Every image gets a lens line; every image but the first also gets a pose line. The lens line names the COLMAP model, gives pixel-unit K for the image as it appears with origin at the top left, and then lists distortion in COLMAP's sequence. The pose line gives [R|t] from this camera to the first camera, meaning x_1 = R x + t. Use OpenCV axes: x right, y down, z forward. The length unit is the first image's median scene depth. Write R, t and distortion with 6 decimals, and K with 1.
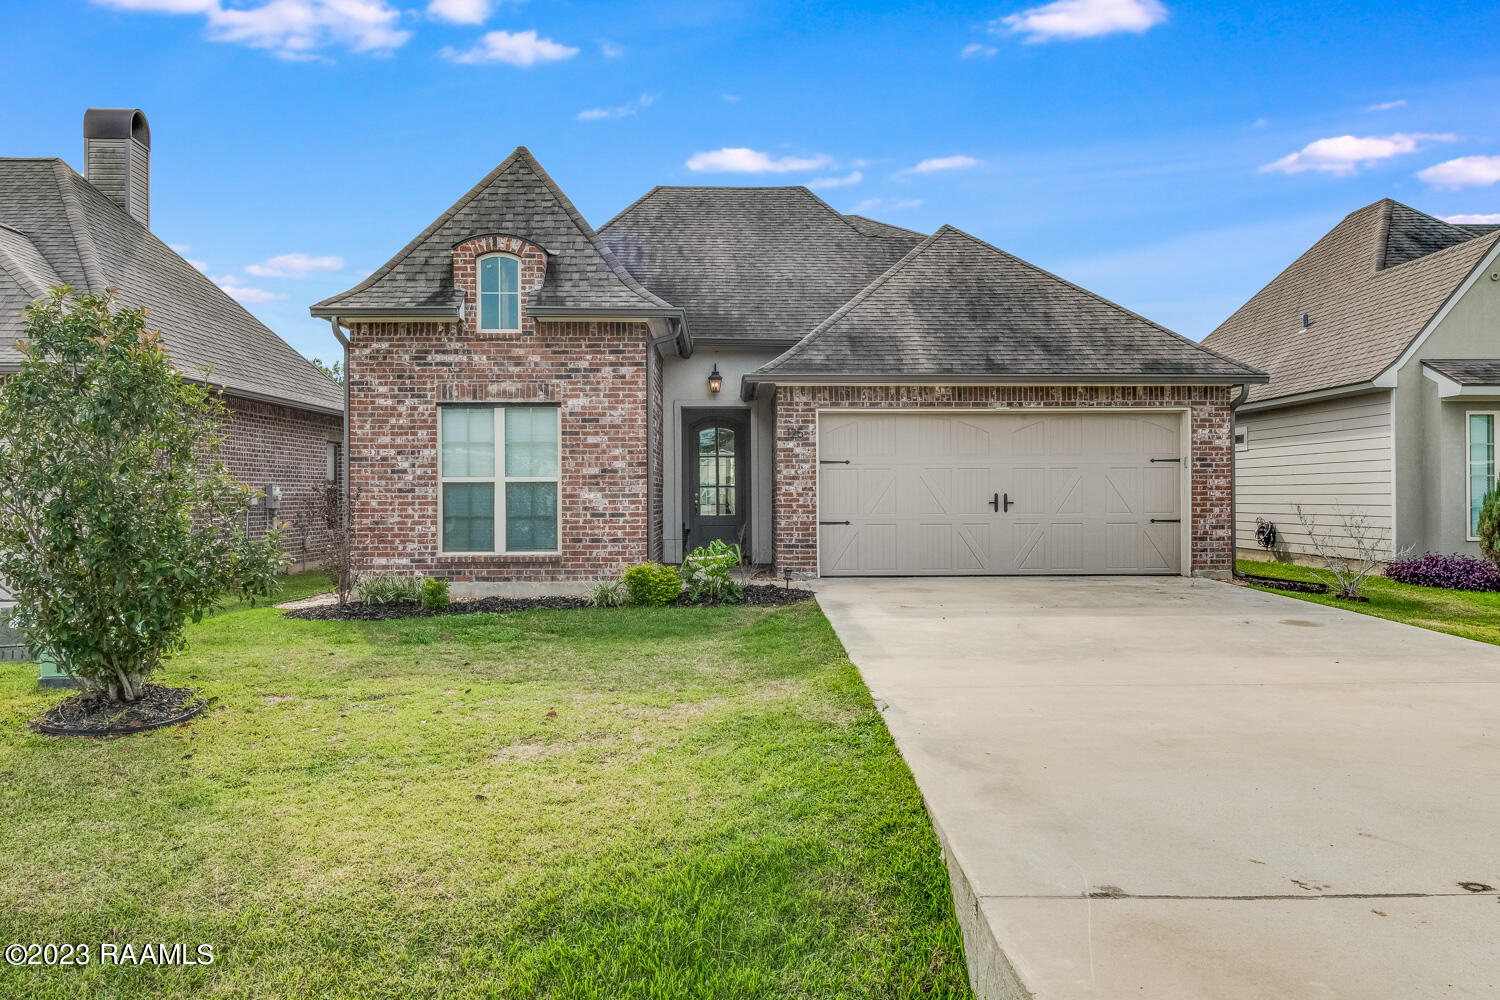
lens RADIAL K [[697.4, 0, 745.9], [0, 697.4, 488.2], [0, 0, 1]] dist [0.024771, 0.000240]
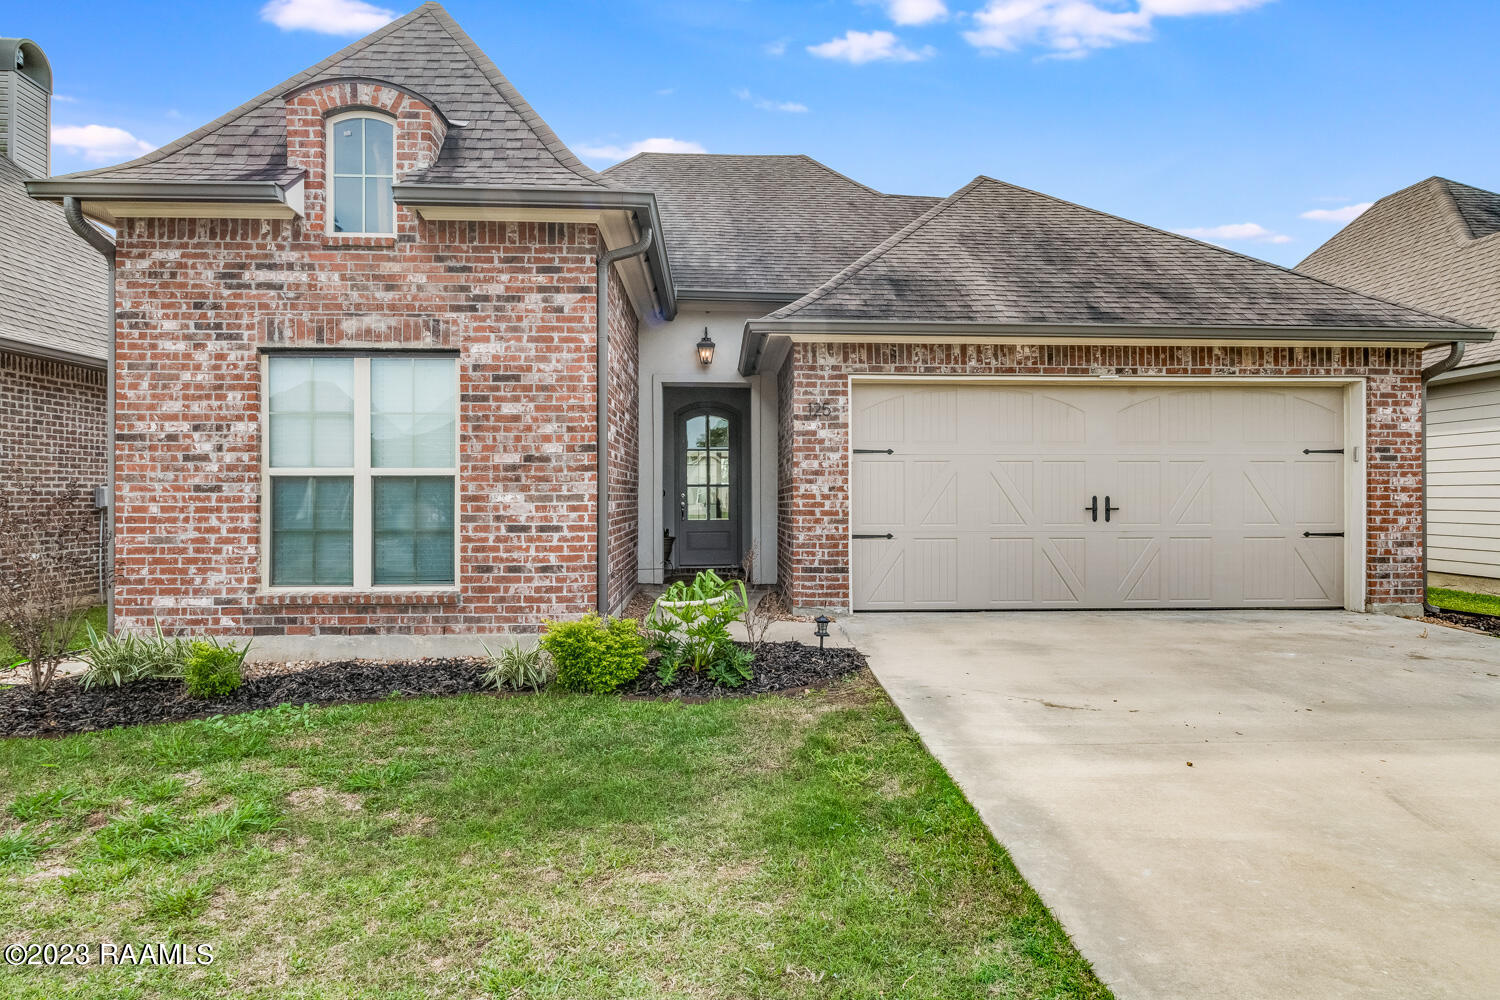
lens RADIAL K [[697.4, 0, 745.9], [0, 697.4, 488.2], [0, 0, 1]] dist [0.024771, 0.000240]
pose [[0.999902, 0.004135, 0.013359, -0.015232], [-0.004145, 0.999991, 0.000712, 0.000625], [-0.013356, -0.000767, 0.999911, 0.364229]]
